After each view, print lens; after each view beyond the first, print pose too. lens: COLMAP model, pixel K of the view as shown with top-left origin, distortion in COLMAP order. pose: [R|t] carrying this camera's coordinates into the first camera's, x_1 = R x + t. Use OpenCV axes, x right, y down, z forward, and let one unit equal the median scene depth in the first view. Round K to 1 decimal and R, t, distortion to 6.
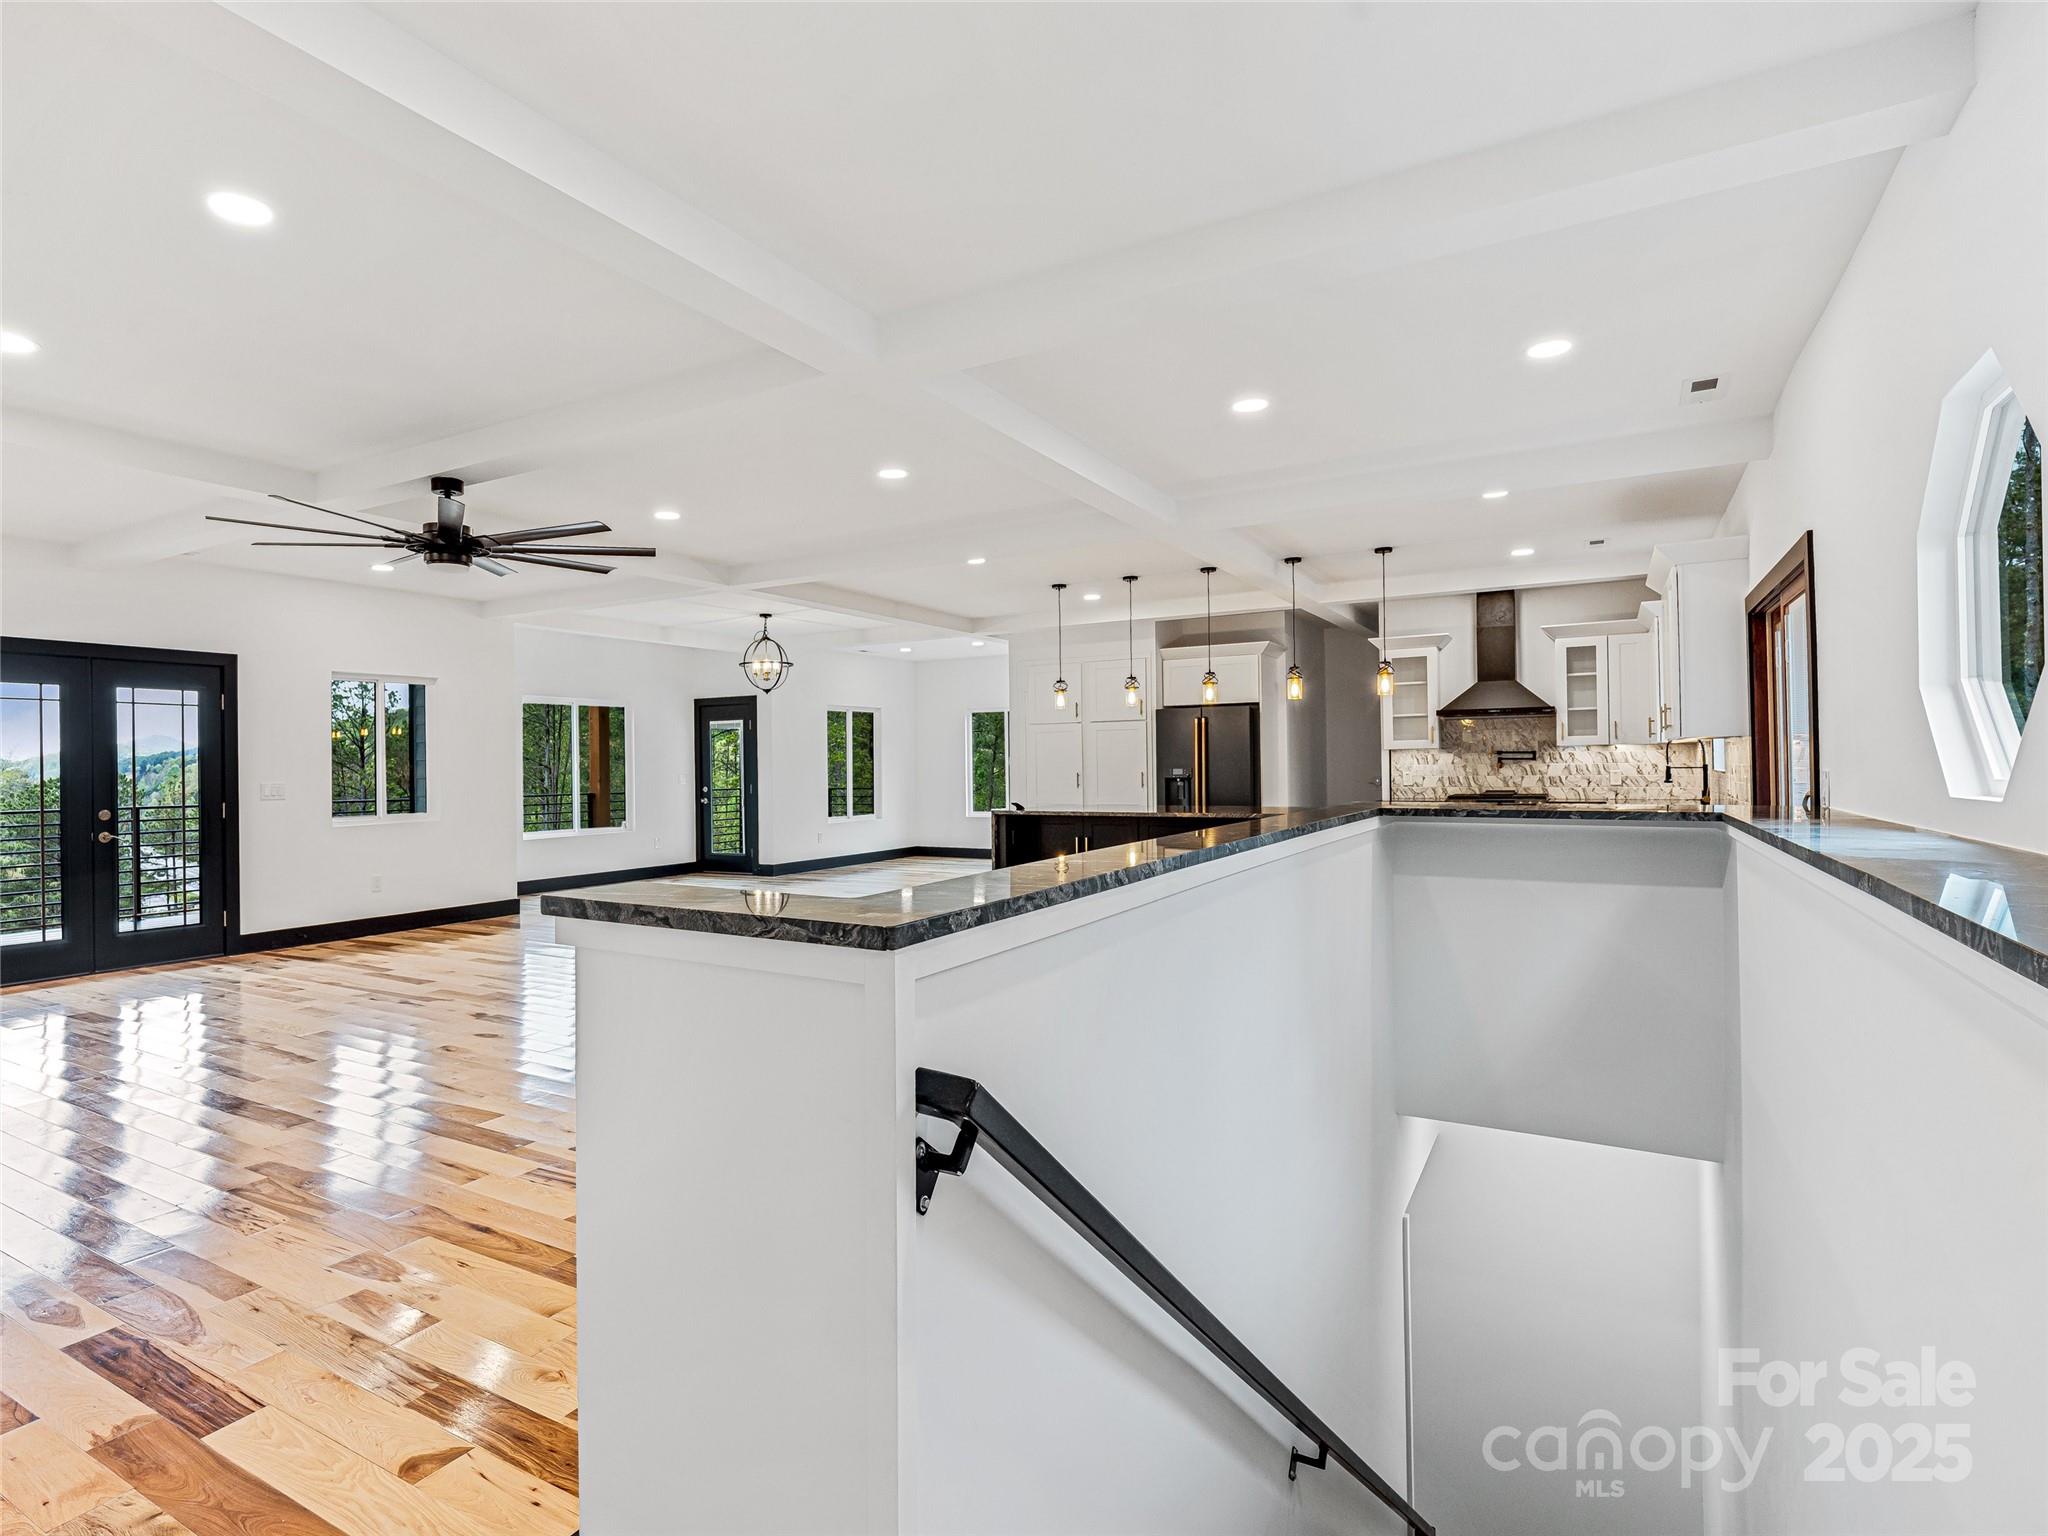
lens RADIAL K [[1300.8, 0, 1016.6], [0, 1300.8, 750.3], [0, 0, 1]] dist [-0.002280, -0.003511]
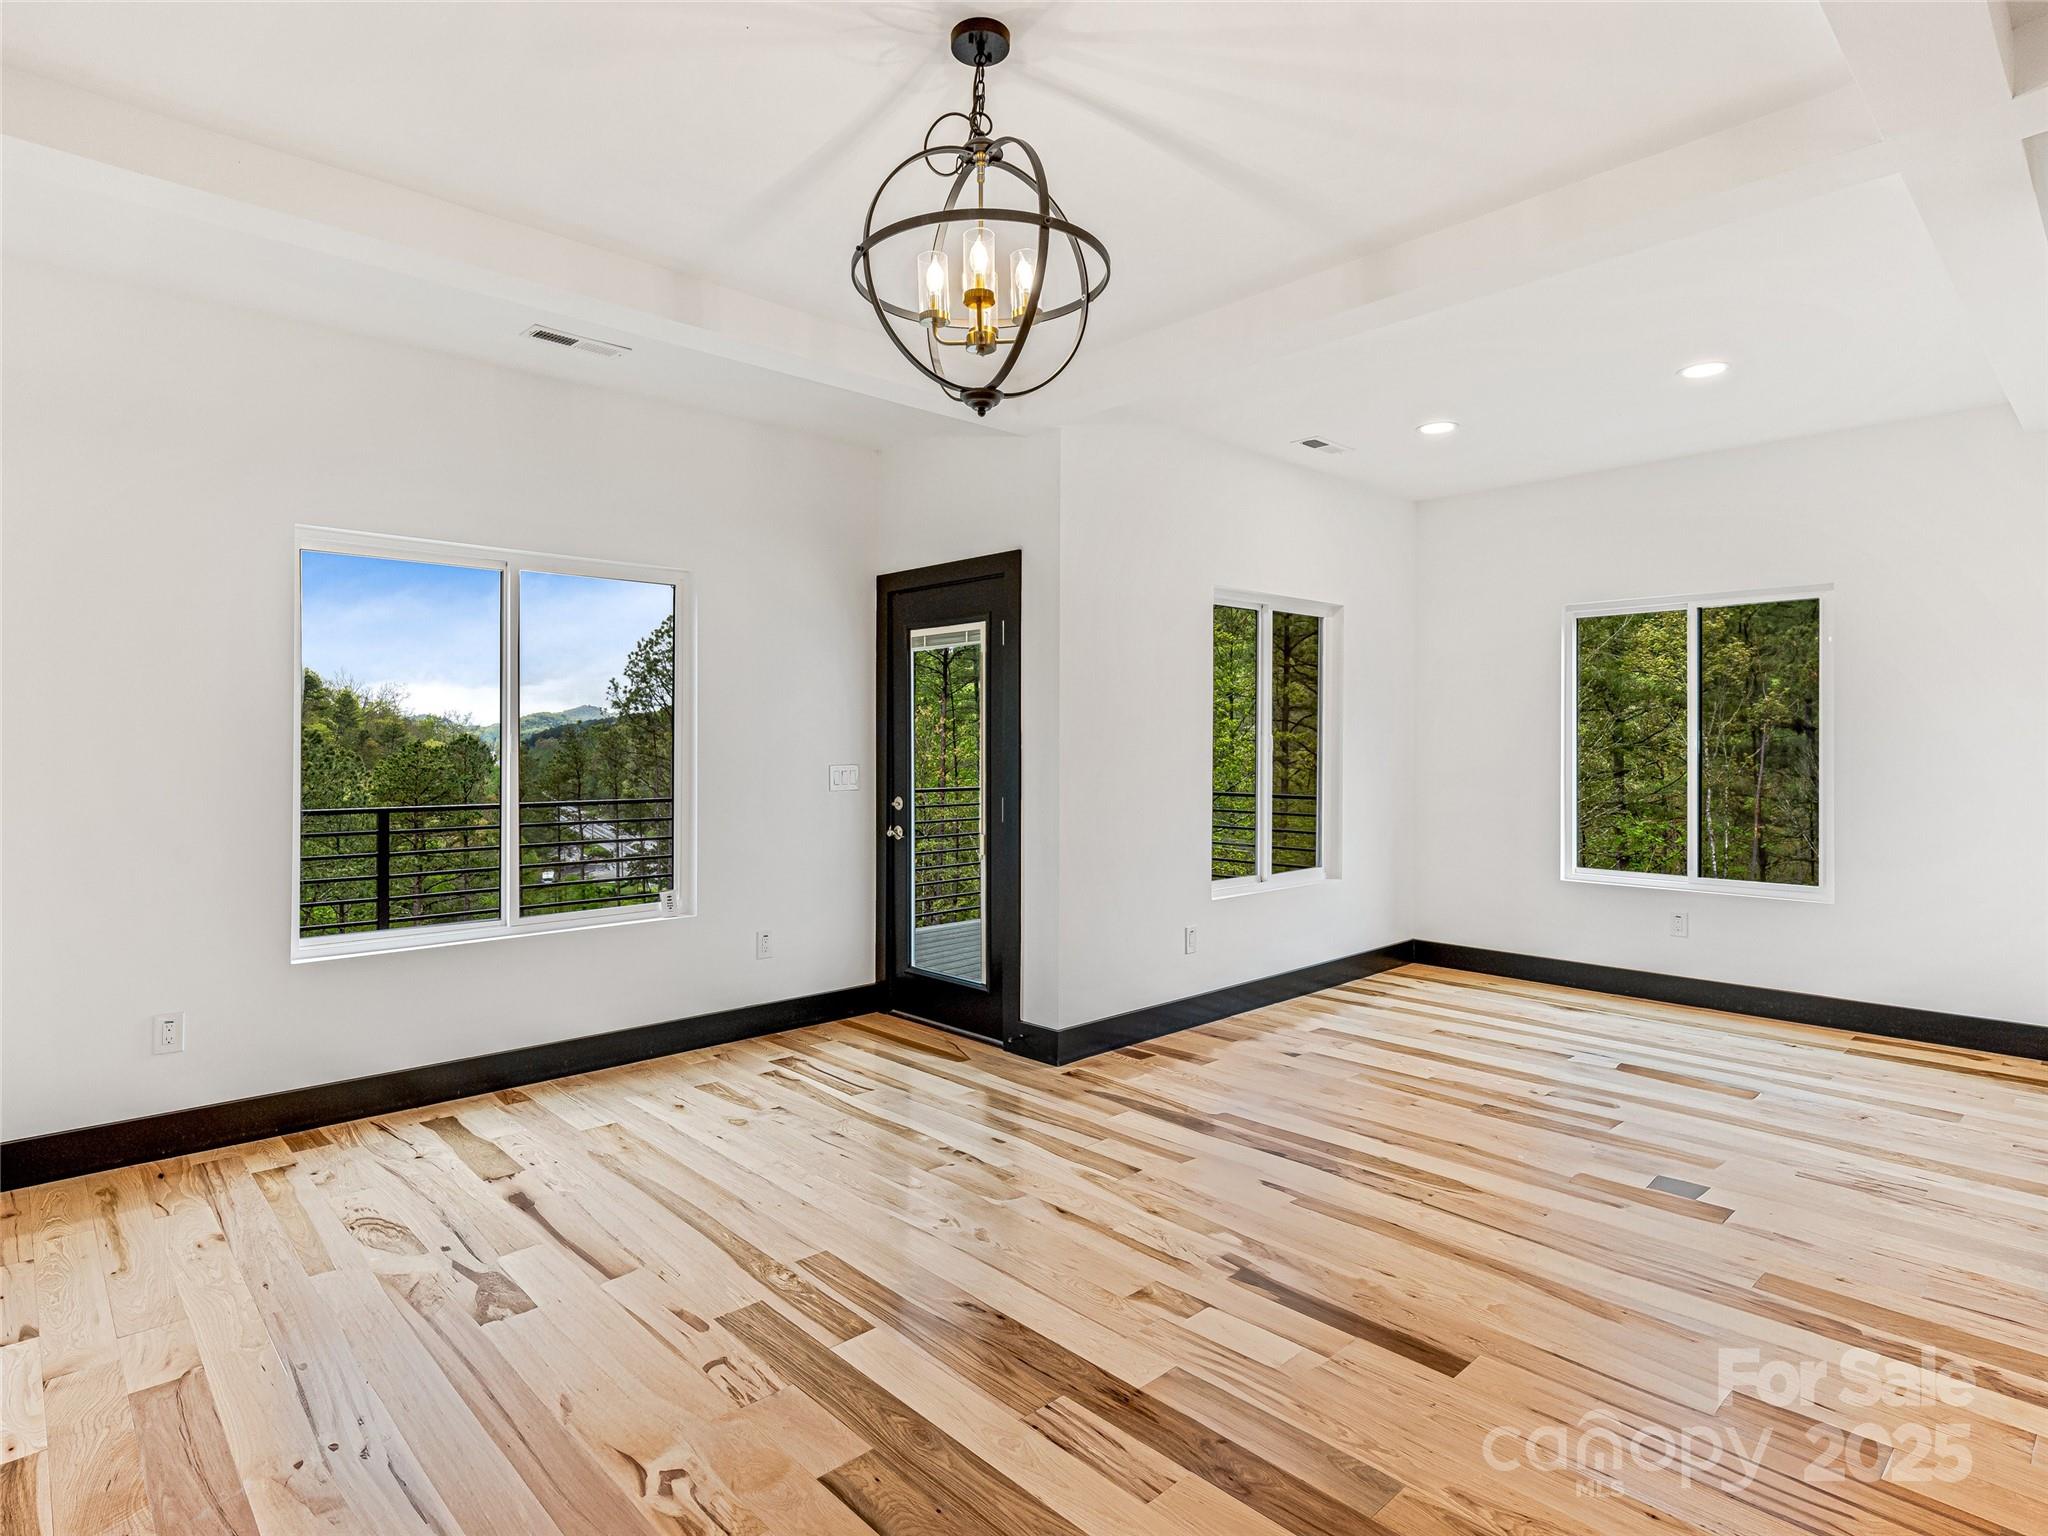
lens RADIAL K [[954.0, 0, 1024.0], [0, 954.0, 768.0], [0, 0, 1]] dist [-0.000857, -0.000342]
pose [[0.958566, 0.020082, -0.284162, -0.144480], [-0.007234, 0.998906, 0.046191, 0.006736], [0.284779, -0.042221, 0.957663, 0.877707]]
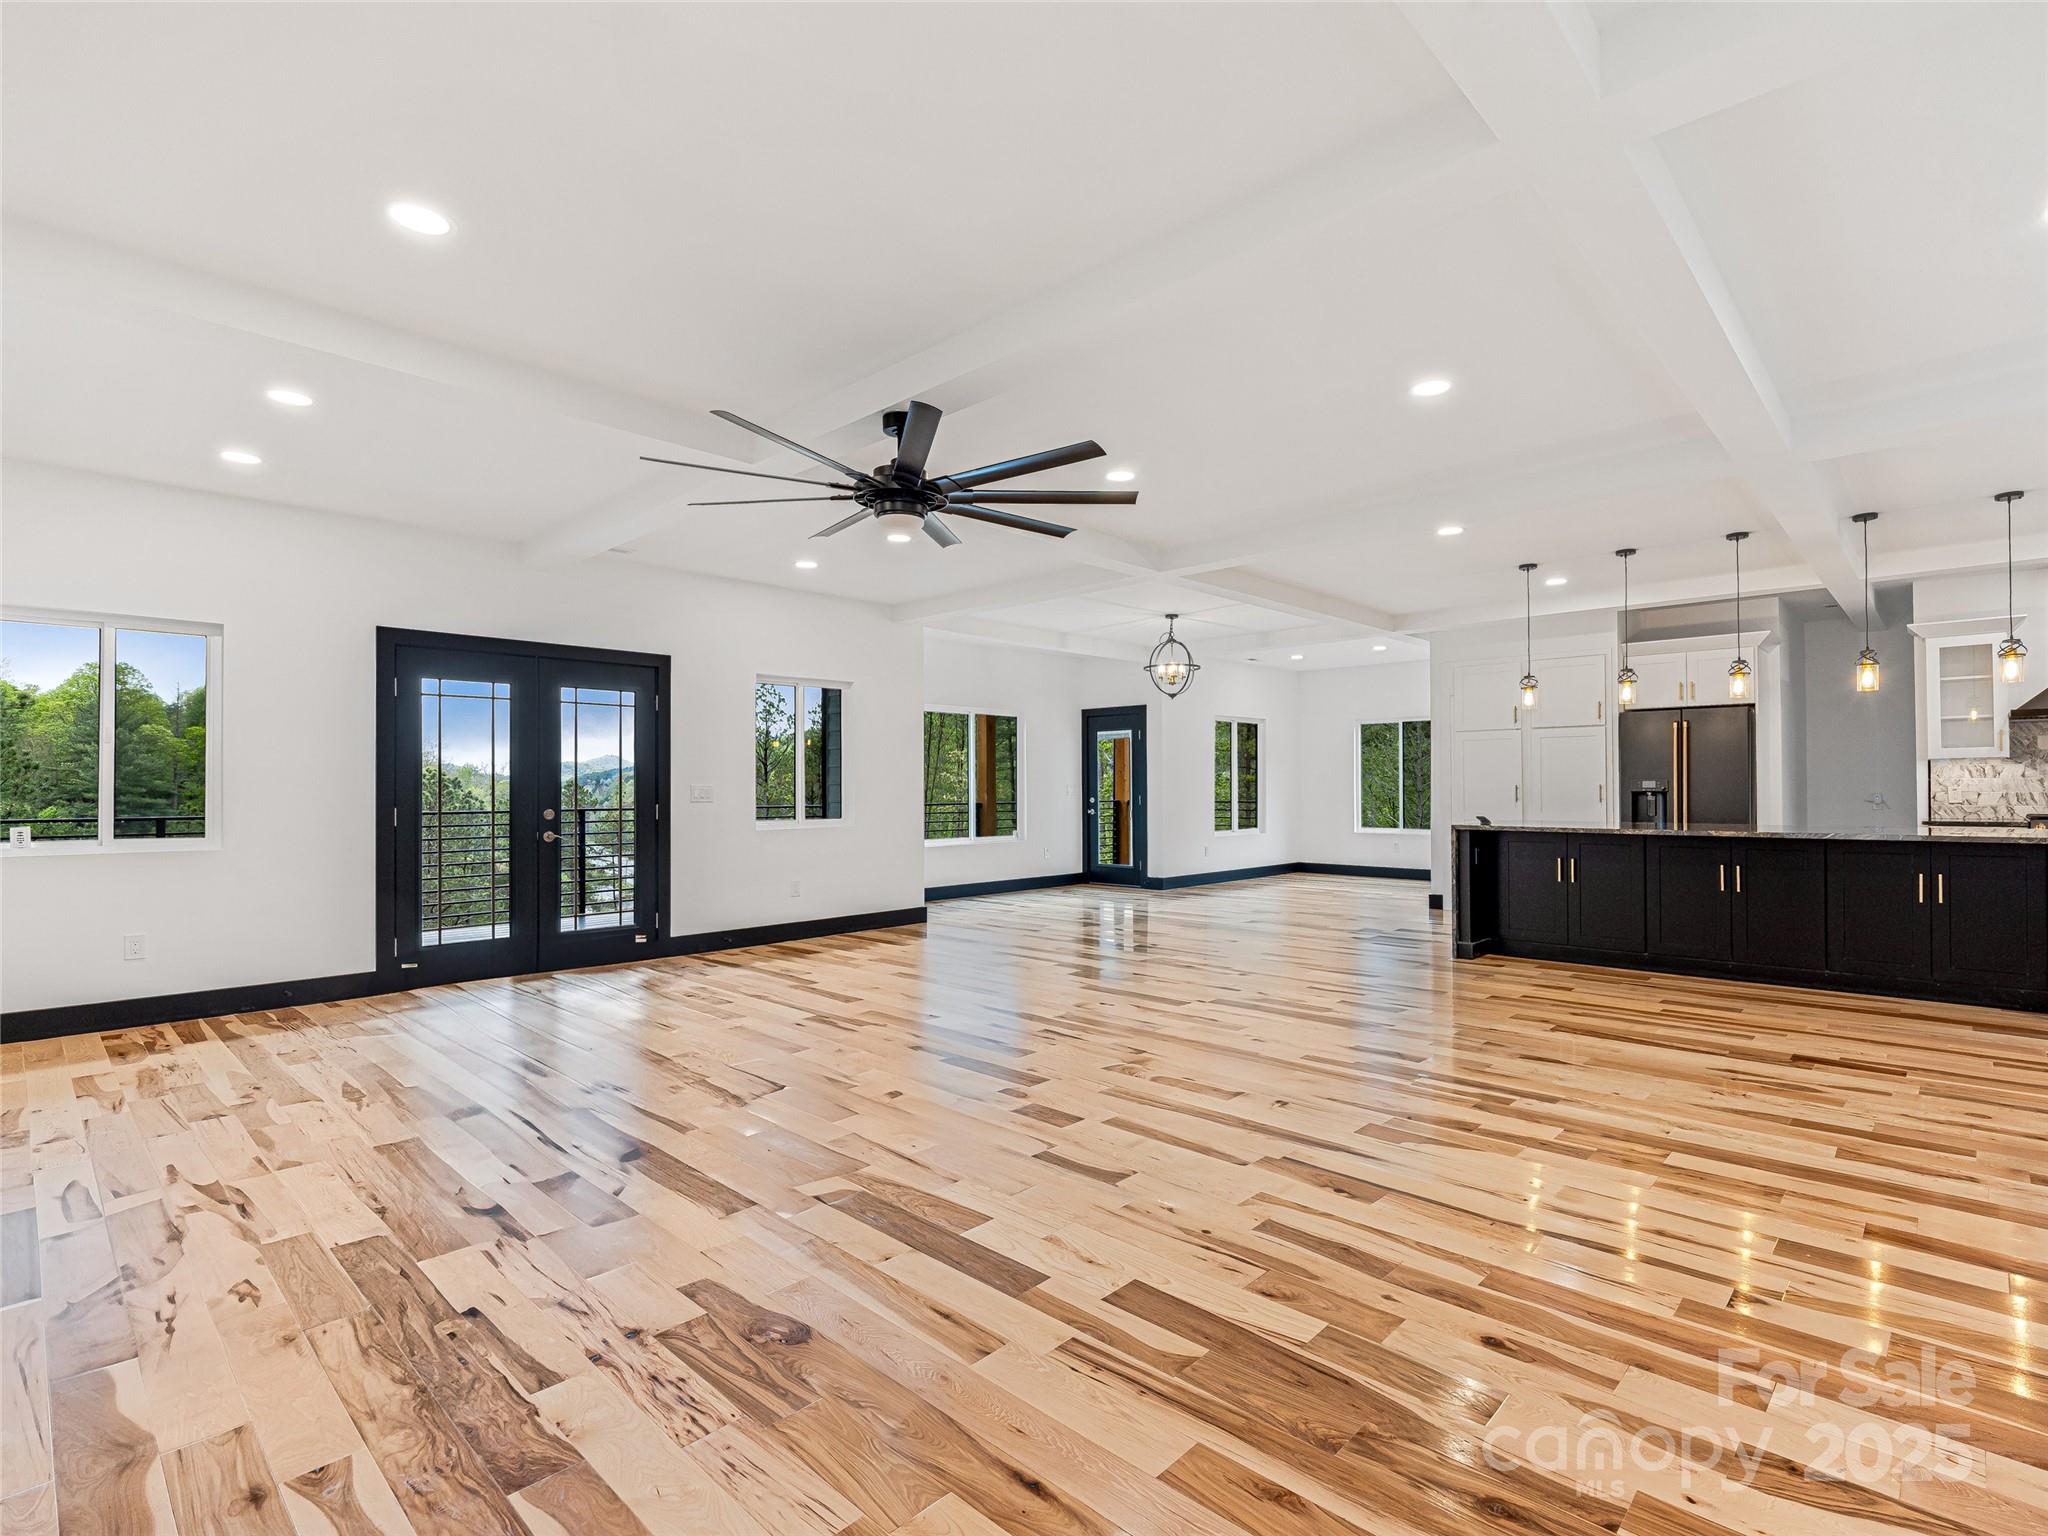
lens RADIAL K [[1112.0, 0, 1024.0], [0, 1112.0, 768.0], [0, 0, 1]] dist [-0.002531, -0.001008]
pose [[0.973818, 0.004439, -0.227287, -0.115619], [-0.005981, 0.999964, -0.006096, 0.013117], [0.227251, 0.007296, 0.973809, 0.189674]]
